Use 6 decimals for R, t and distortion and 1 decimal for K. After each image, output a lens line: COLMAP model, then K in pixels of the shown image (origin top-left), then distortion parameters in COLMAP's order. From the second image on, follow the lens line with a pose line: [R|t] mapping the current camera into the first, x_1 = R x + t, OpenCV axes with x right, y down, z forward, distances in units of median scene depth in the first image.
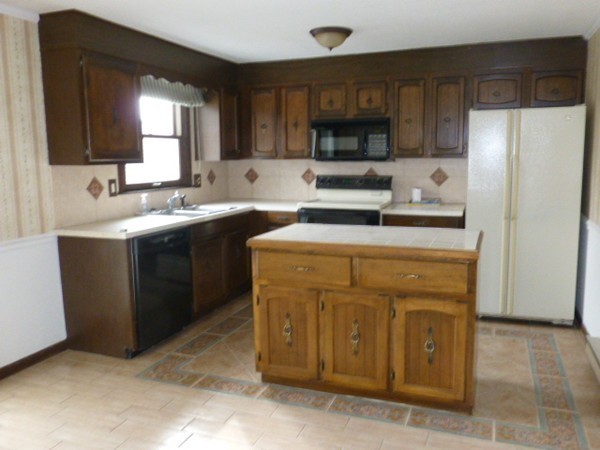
lens RADIAL K [[514.3, 0, 300.0], [0, 514.3, 225.0], [0, 0, 1]] dist [-0.002332, -0.002634]
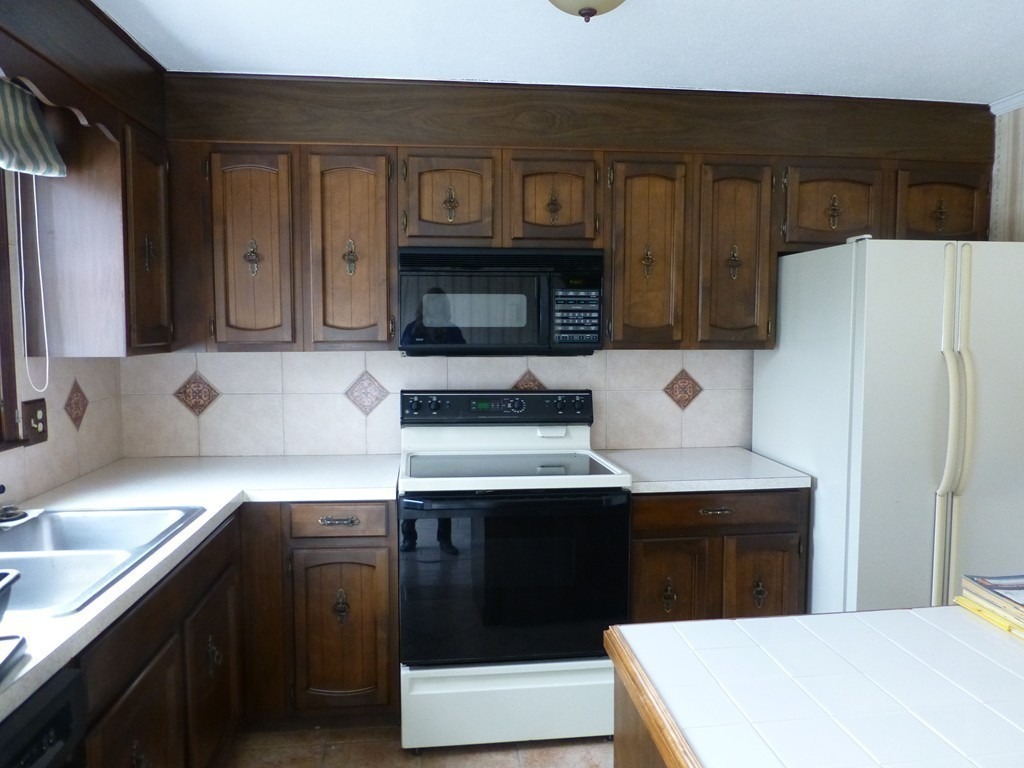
lens RADIAL K [[736.6, 0, 512.0], [0, 736.6, 384.0], [0, 0, 1]] dist [-0.006500, 0.000466]
pose [[0.883484, -0.023777, 0.467858, -0.158278], [0.053935, 0.997233, -0.051168, -0.072928], [-0.465346, 0.070440, 0.882321, 0.500382]]
